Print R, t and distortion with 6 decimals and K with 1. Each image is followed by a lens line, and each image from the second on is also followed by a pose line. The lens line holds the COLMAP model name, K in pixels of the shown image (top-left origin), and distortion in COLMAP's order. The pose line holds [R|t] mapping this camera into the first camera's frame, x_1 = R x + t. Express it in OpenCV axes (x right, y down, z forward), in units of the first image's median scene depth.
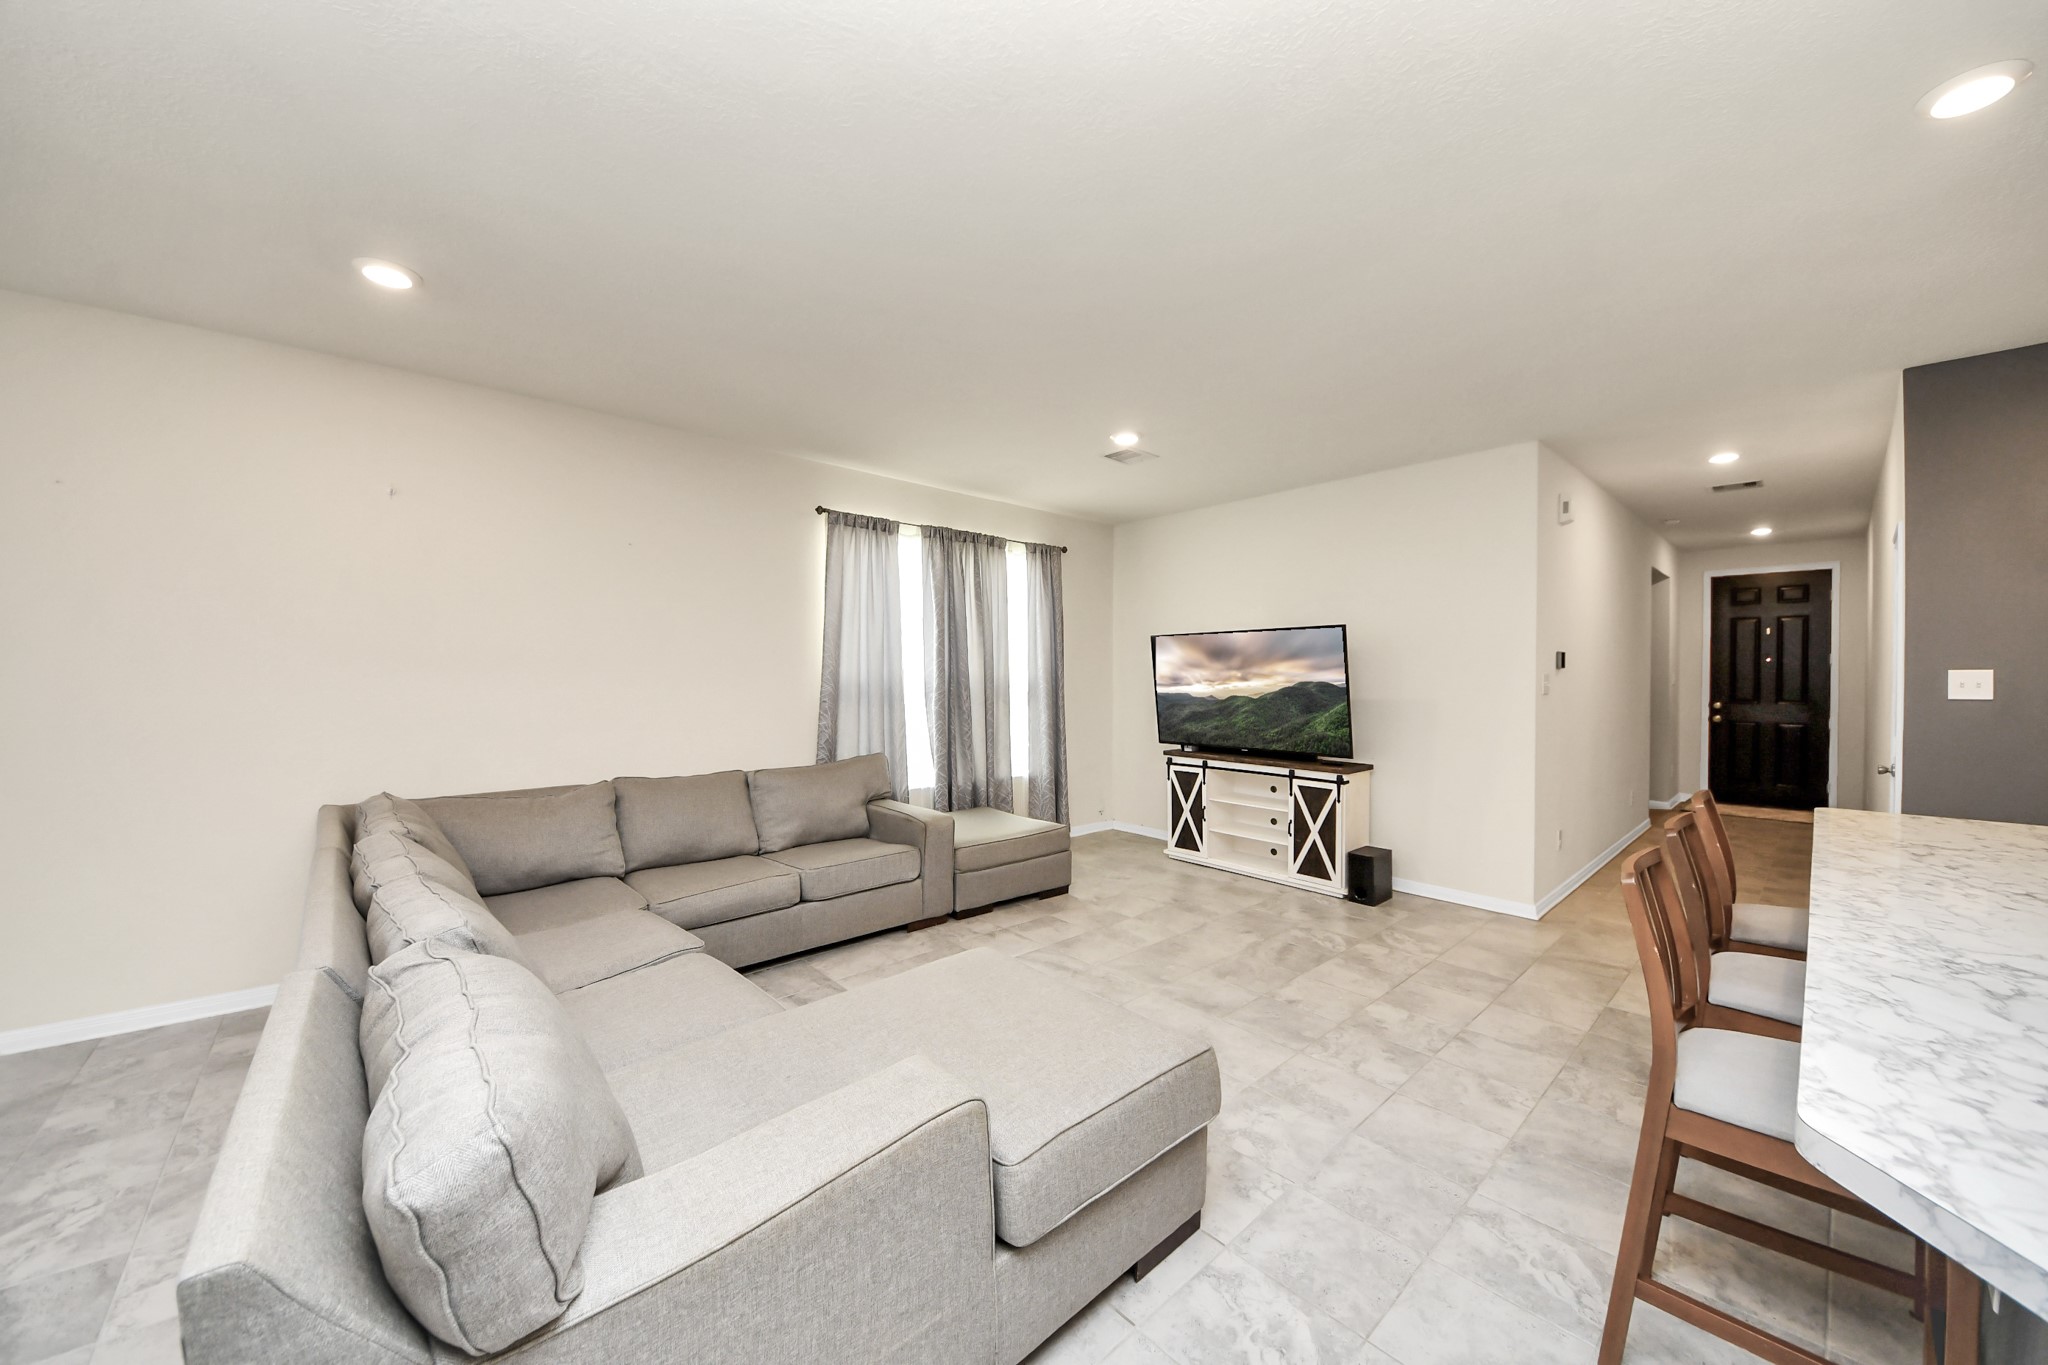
lens RADIAL K [[708.2, 0, 1024.0], [0, 708.2, 682.5], [0, 0, 1]] dist [0.046835, -0.025209]
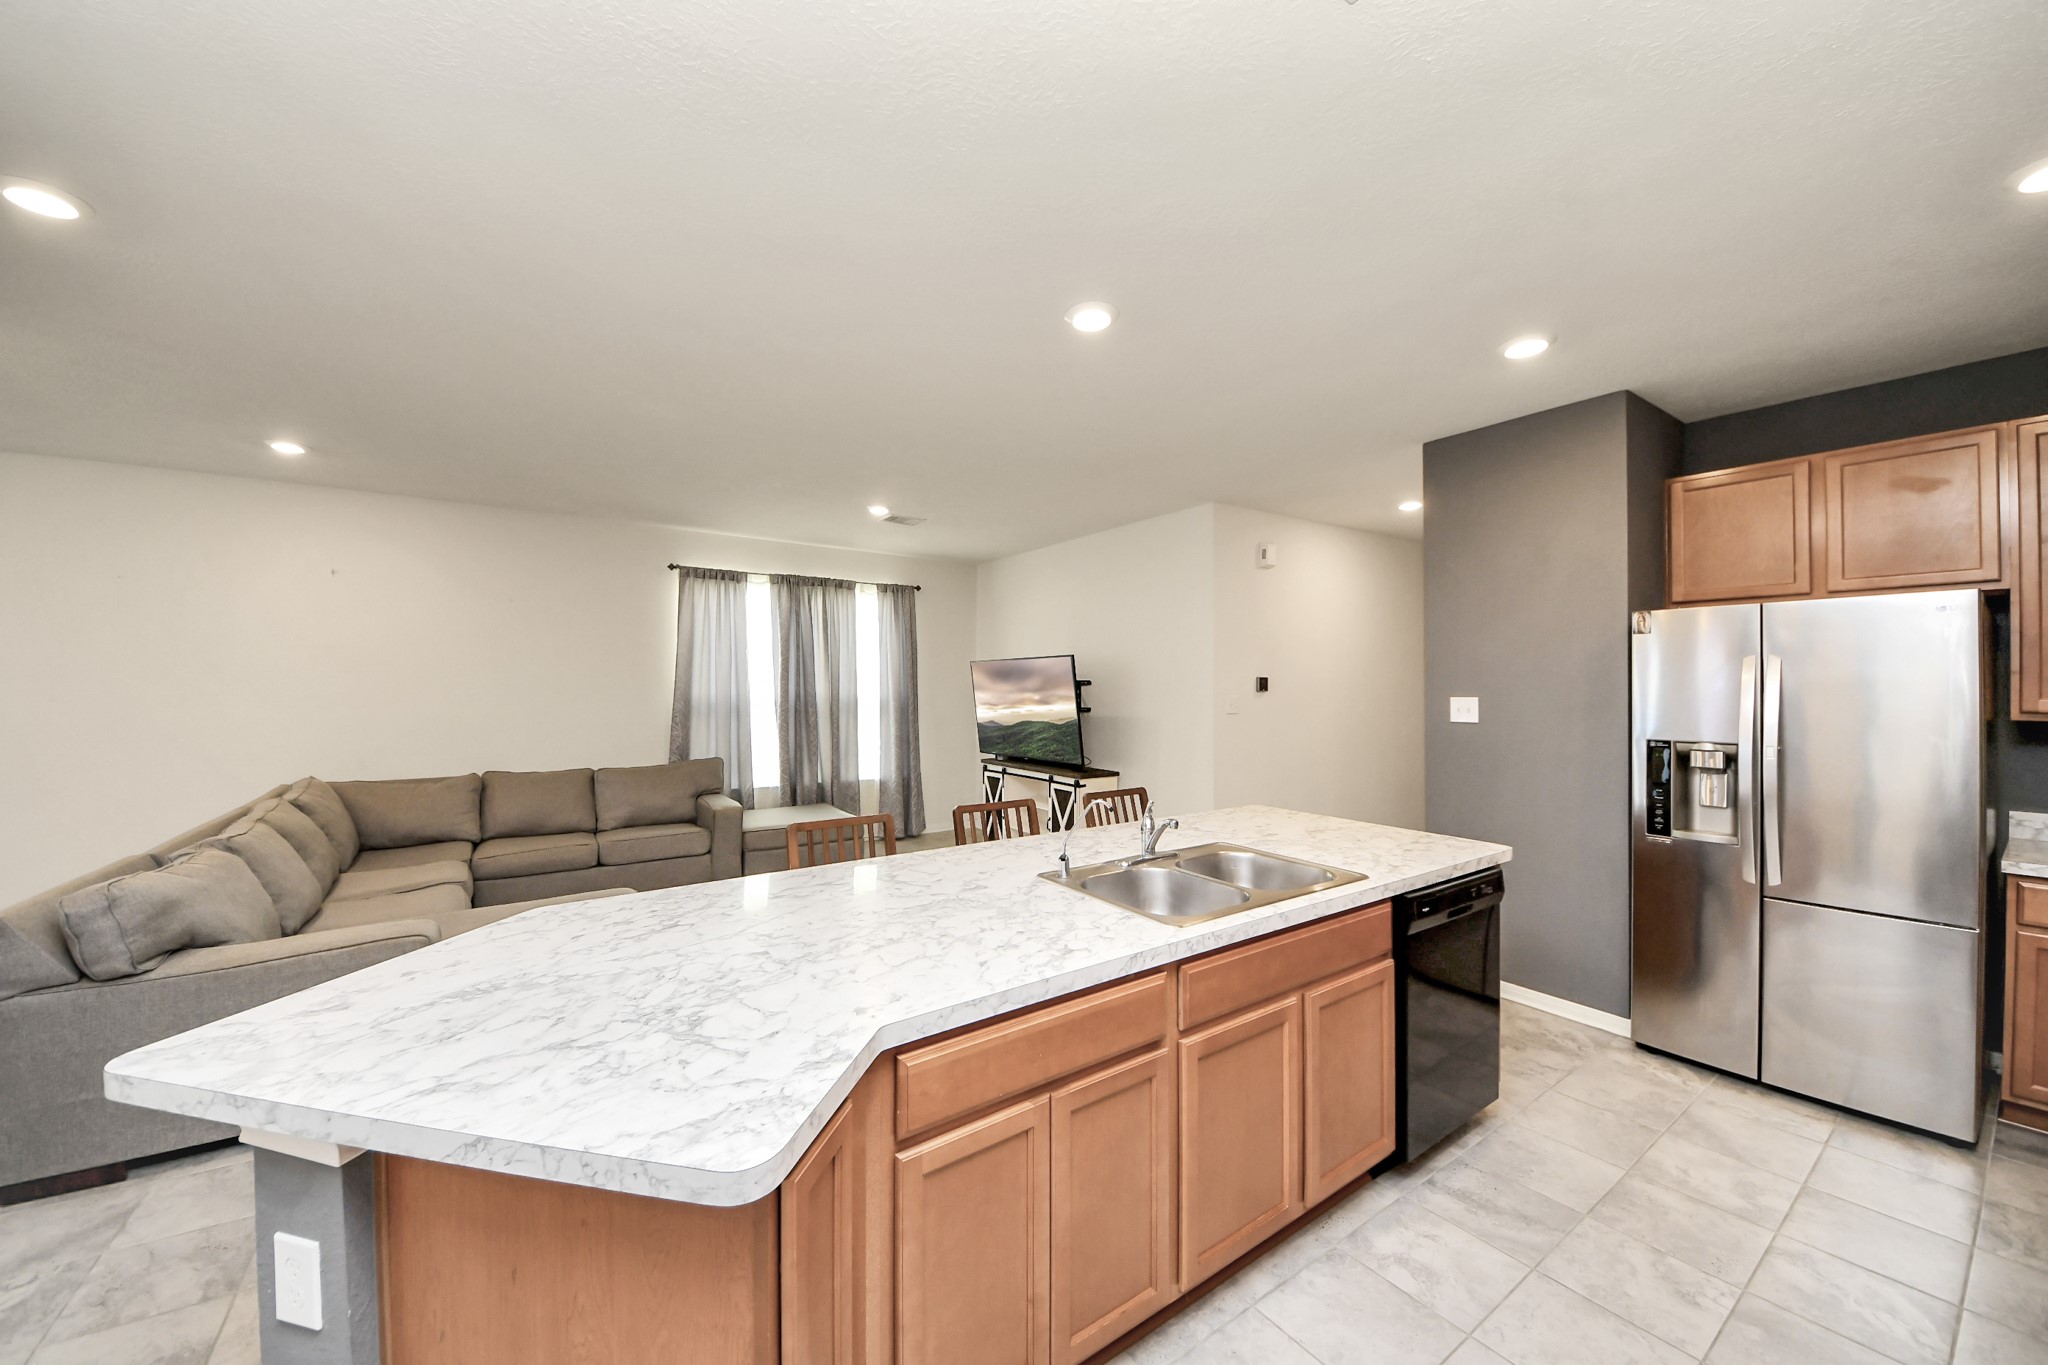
lens RADIAL K [[708.2, 0, 1024.0], [0, 708.2, 682.5], [0, 0, 1]] dist [0.046835, -0.025209]
pose [[0.991939, 0.000672, -0.126715, 0.473133], [-0.002784, 0.999860, -0.016488, -0.013054], [0.126686, 0.016708, 0.991802, -0.181526]]
